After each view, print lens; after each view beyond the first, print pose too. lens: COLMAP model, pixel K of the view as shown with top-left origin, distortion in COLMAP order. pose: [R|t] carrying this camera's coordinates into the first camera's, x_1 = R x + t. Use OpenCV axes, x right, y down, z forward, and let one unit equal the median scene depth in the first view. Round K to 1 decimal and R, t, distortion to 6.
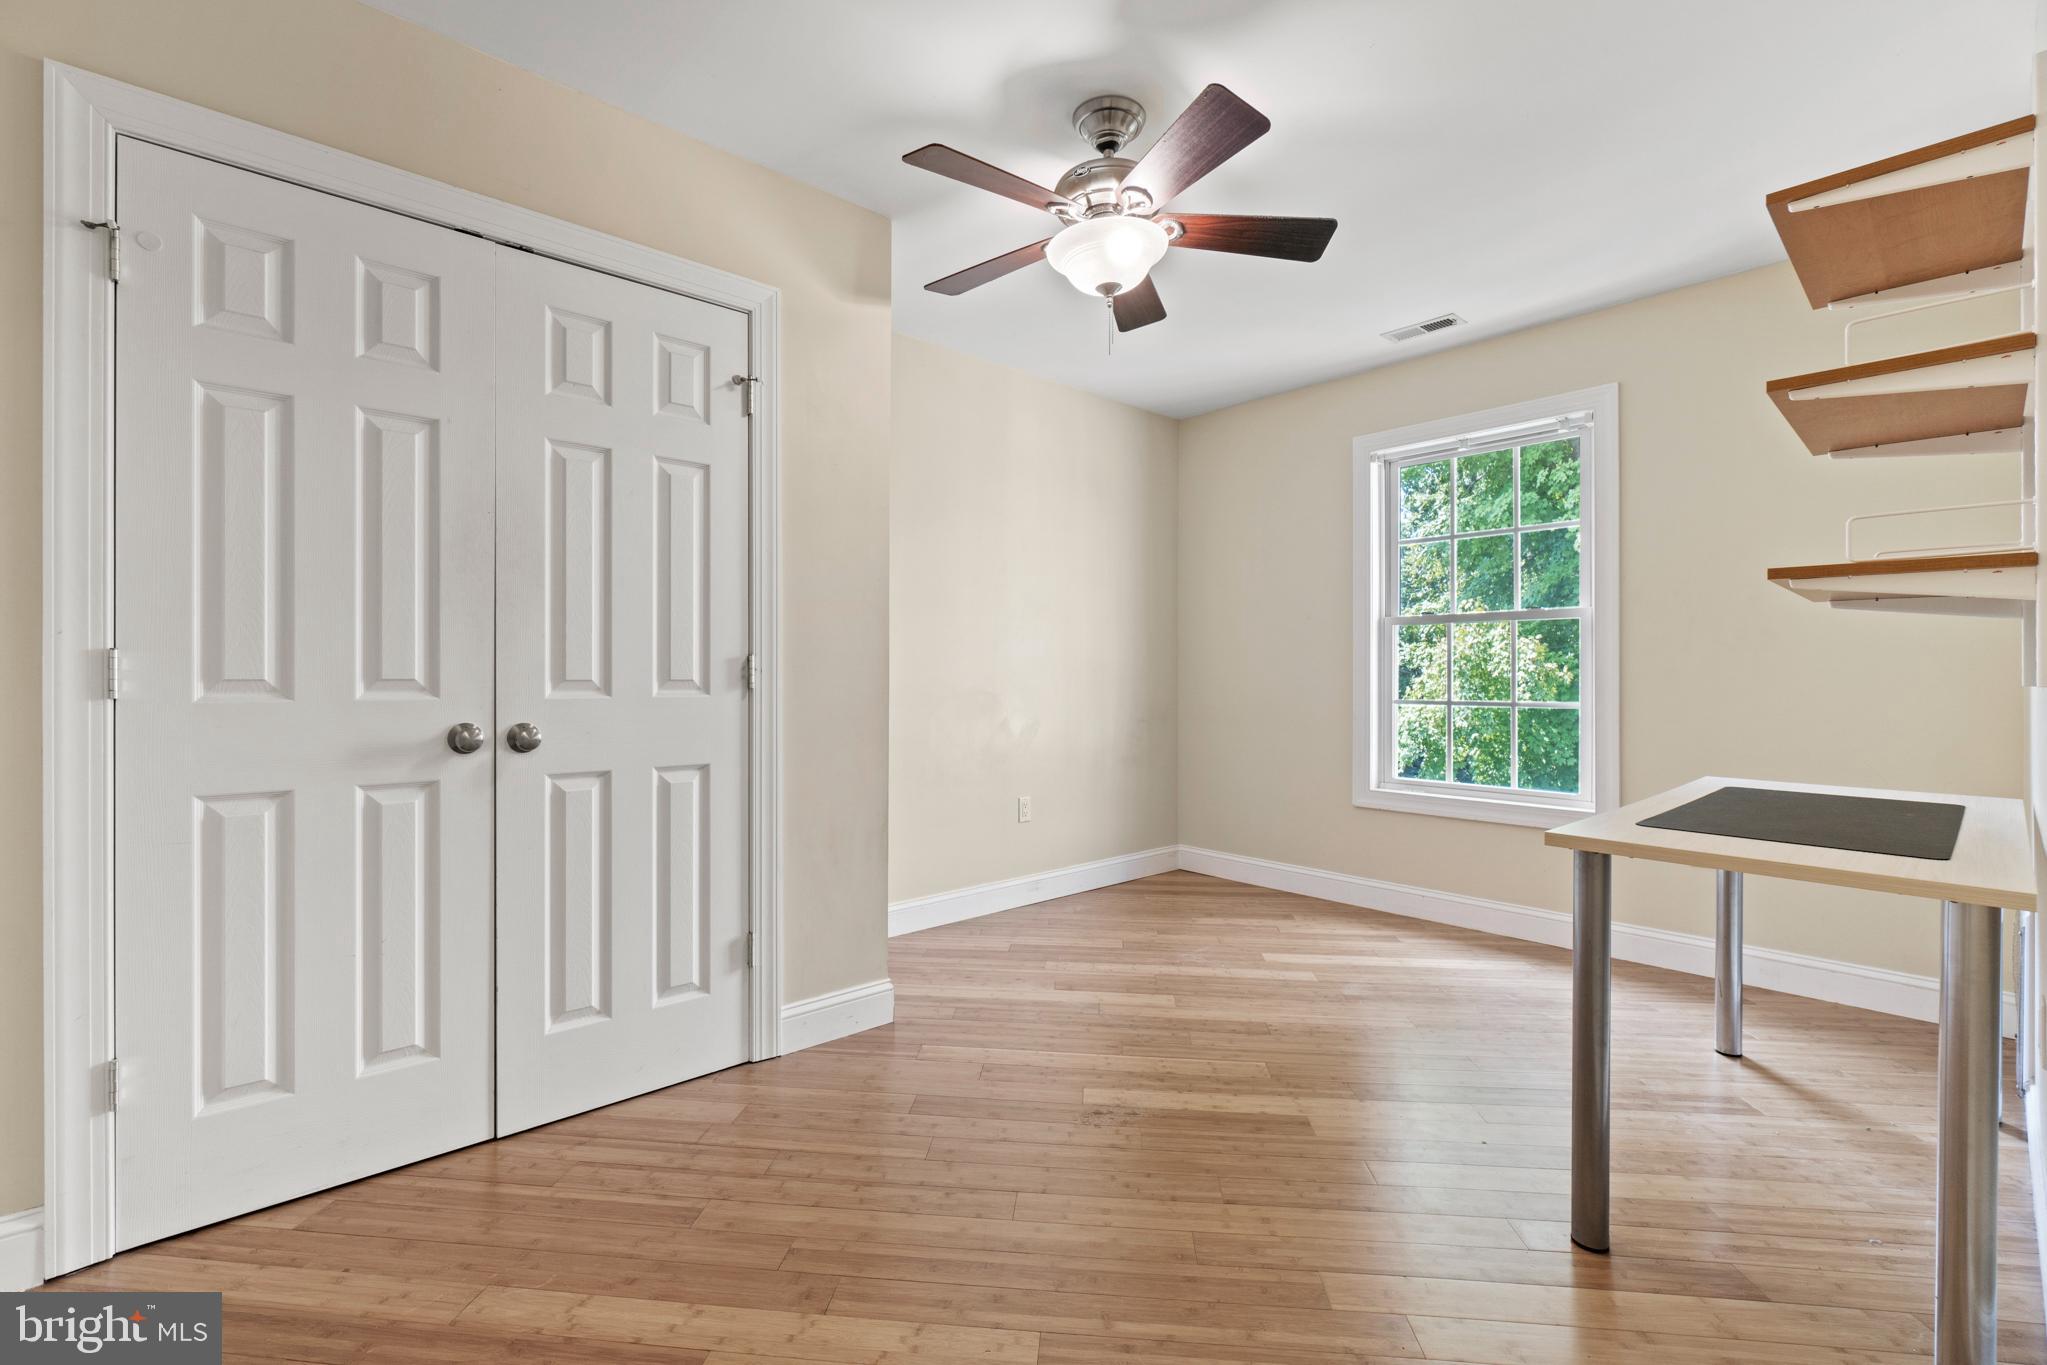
lens RADIAL K [[892.1, 0, 996.5], [0, 892.1, 685.9], [0, 0, 1]] dist [-0.003199, 0.000917]
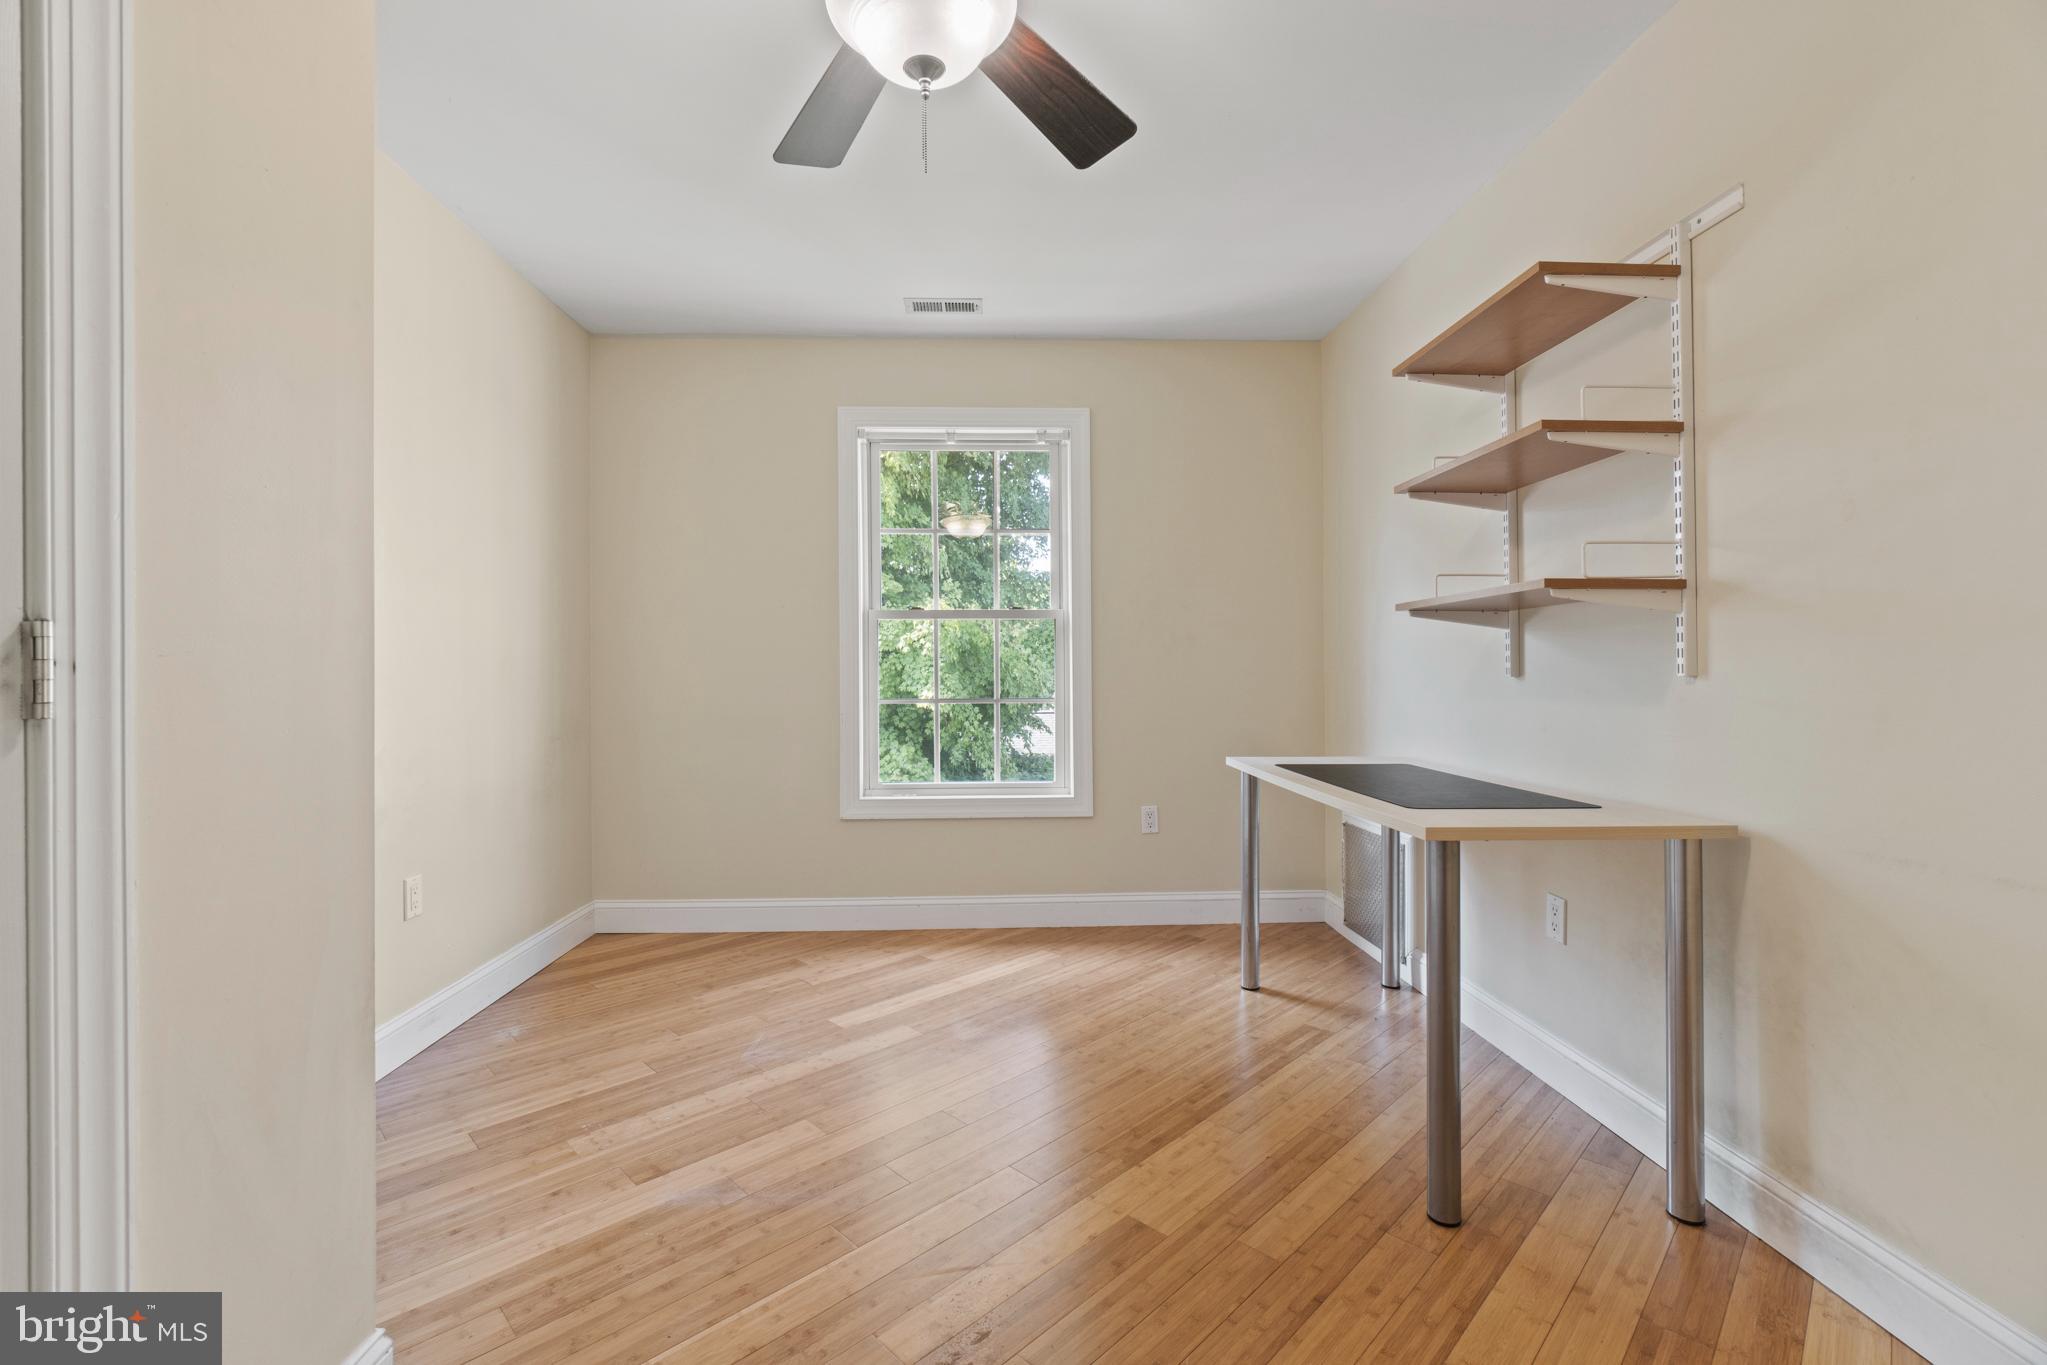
lens RADIAL K [[892.1, 0, 1023.4], [0, 892.1, 678.2], [0, 0, 1]] dist [-0.003199, 0.000917]
pose [[0.624978, -0.010224, 0.780576, -0.212190], [0.016003, 0.999872, 0.000283, -0.004904], [-0.780479, 0.012314, 0.625061, 0.349092]]
